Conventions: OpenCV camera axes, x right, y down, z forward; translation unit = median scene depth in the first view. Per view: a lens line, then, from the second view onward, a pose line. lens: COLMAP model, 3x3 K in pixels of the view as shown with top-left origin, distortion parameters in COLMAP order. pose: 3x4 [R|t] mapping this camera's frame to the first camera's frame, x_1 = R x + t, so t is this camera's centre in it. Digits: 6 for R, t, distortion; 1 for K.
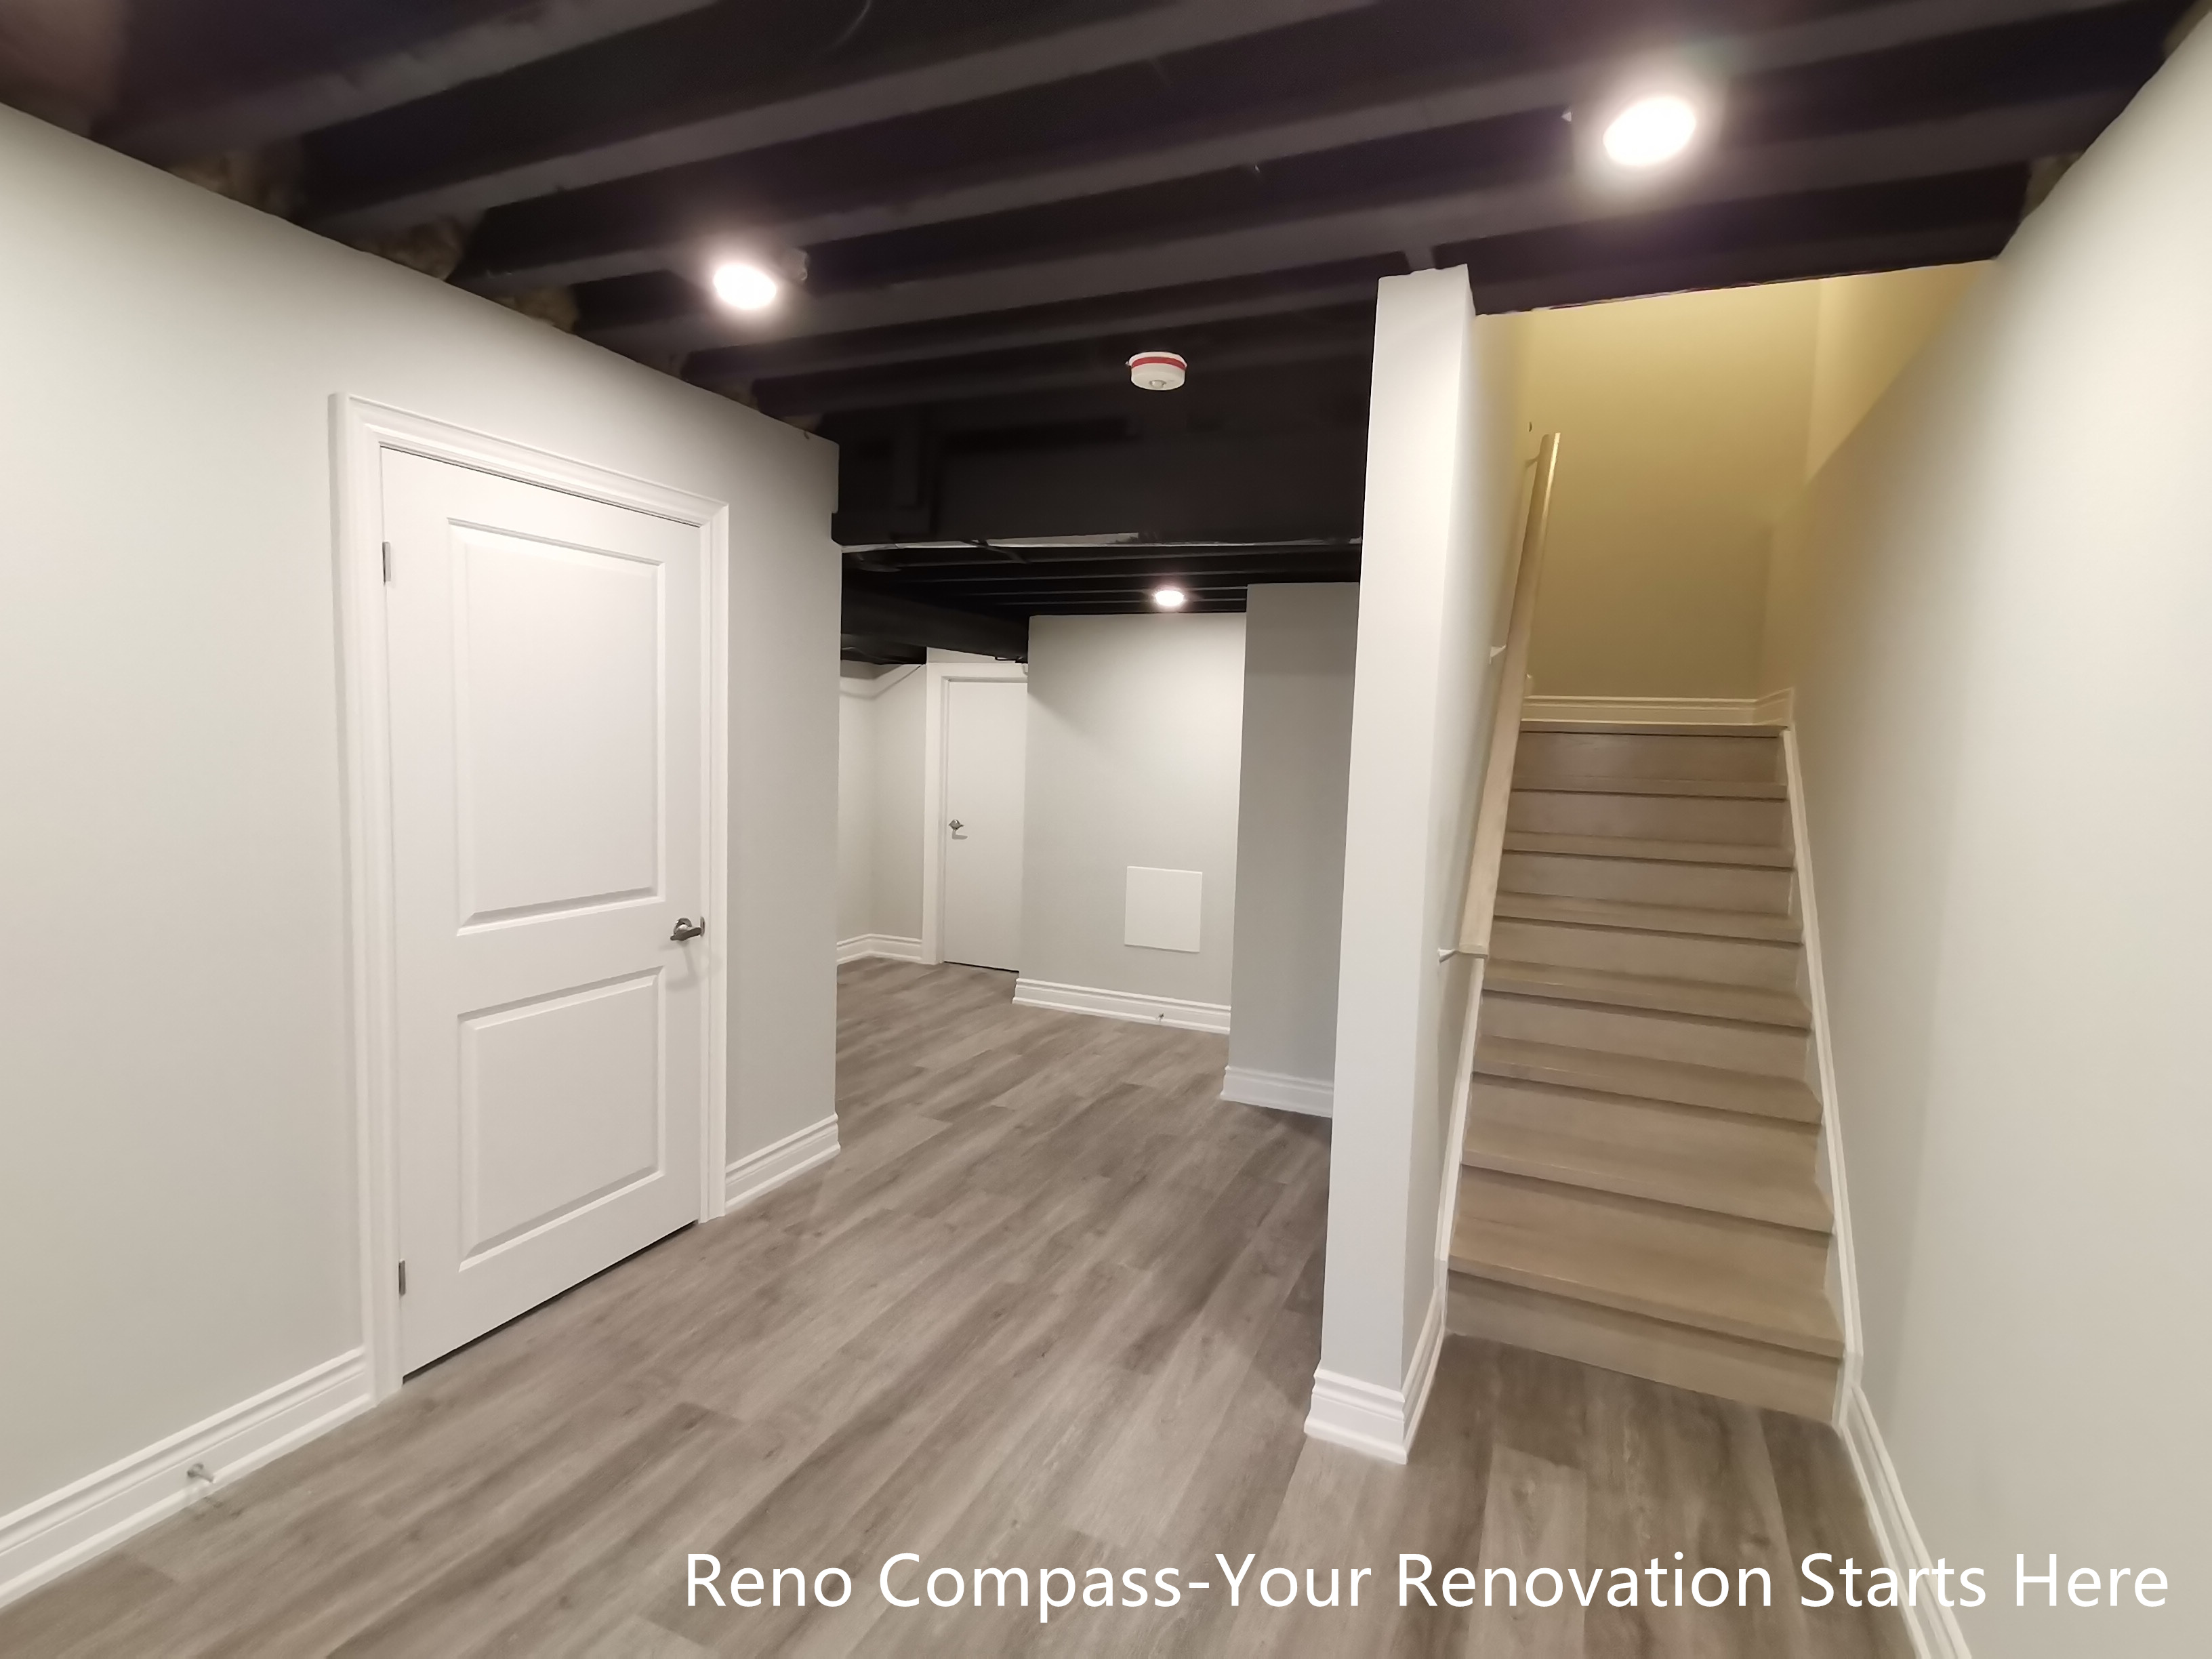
lens RADIAL K [[1085.5, 0, 1111.8], [0, 1085.5, 824.7], [0, 0, 1]] dist [0.051213, -0.036743]
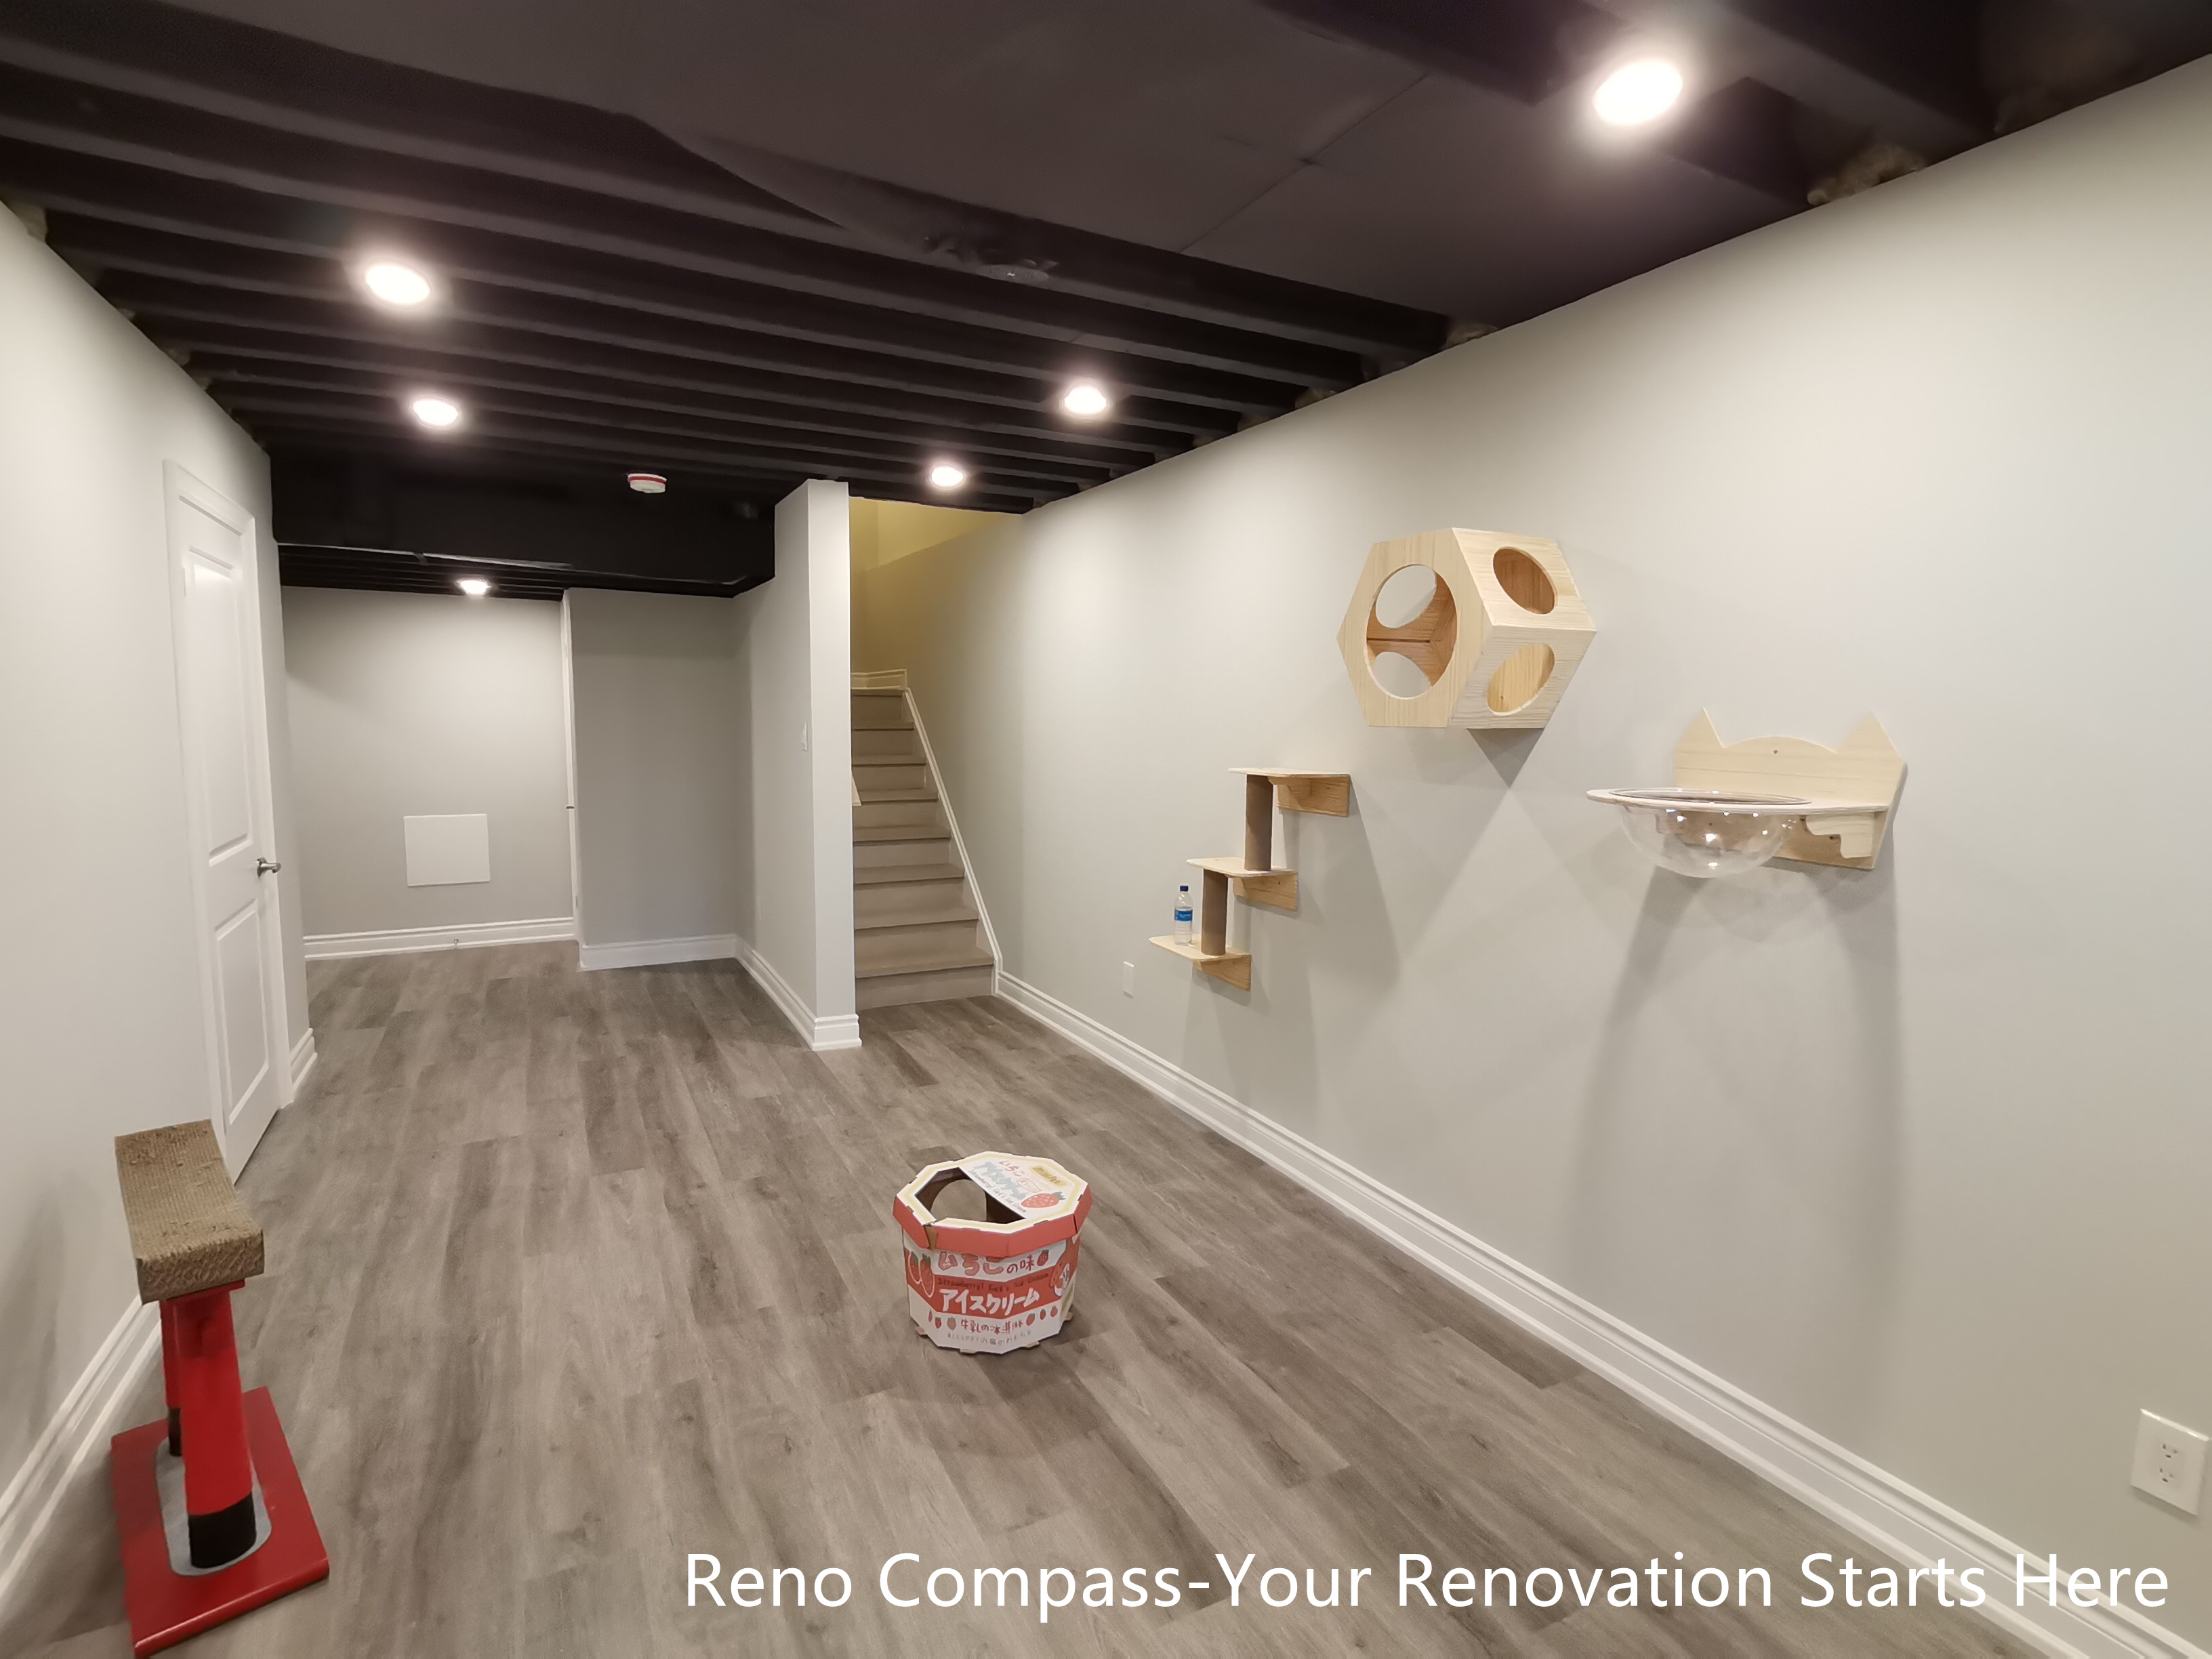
lens RADIAL K [[1092.4, 0, 1108.5], [0, 1092.4, 825.4], [0, 0, 1]] dist [0.011470, 0.034648]
pose [[0.629158, -0.109663, 0.769503, -0.753706], [0.076473, 0.993927, 0.079120, 0.023863], [-0.773507, 0.009067, 0.633723, -0.527739]]
